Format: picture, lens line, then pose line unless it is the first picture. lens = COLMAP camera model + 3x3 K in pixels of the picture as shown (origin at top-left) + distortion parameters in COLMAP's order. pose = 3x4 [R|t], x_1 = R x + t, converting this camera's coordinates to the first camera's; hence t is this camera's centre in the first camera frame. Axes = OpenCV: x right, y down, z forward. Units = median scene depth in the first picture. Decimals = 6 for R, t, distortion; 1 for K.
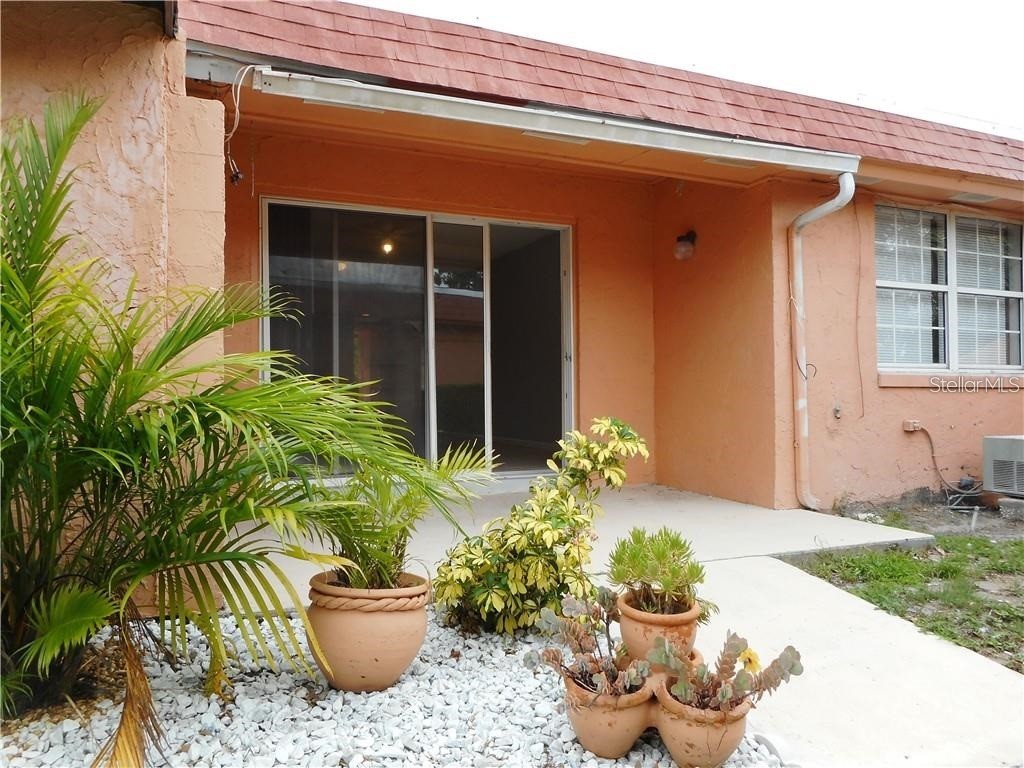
lens RADIAL K [[766.3, 0, 510.9], [0, 766.3, 384.9], [0, 0, 1]] dist [-0.005293, 0.001762]
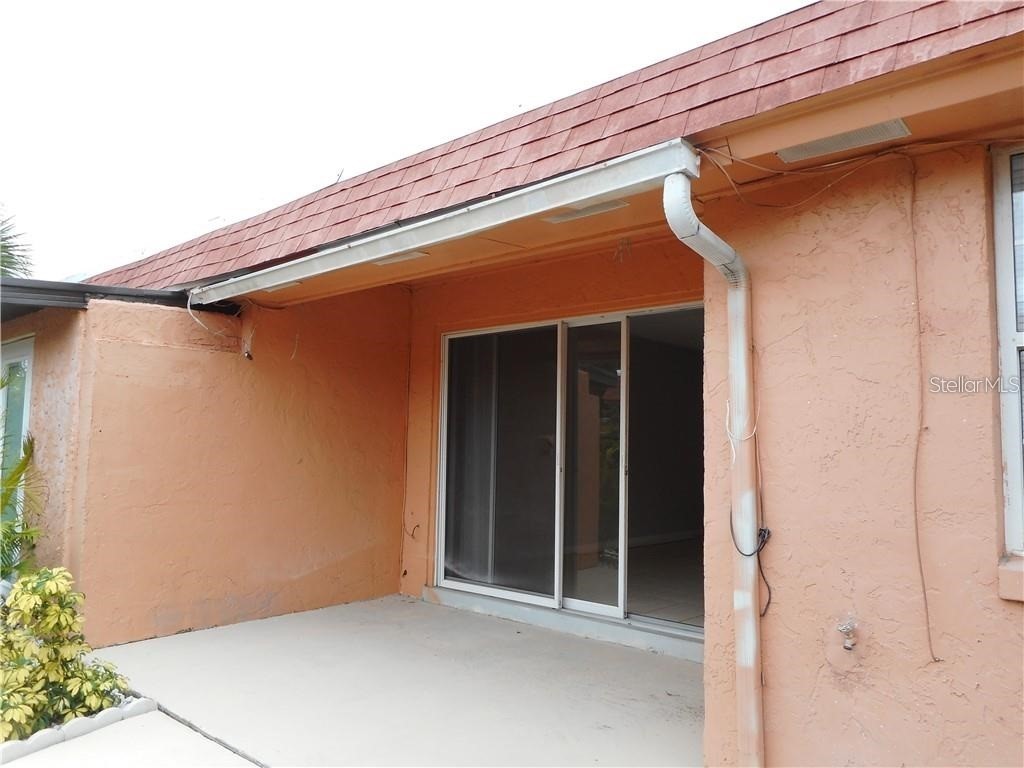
lens RADIAL K [[766.3, 0, 513.0], [0, 766.3, 383.5], [0, 0, 1]] dist [-0.005293, 0.001762]
pose [[0.384988, -0.062236, -0.920821, 0.788238], [-0.009005, 0.997423, -0.071178, -0.083222], [0.922878, 0.035695, 0.383435, 0.624014]]
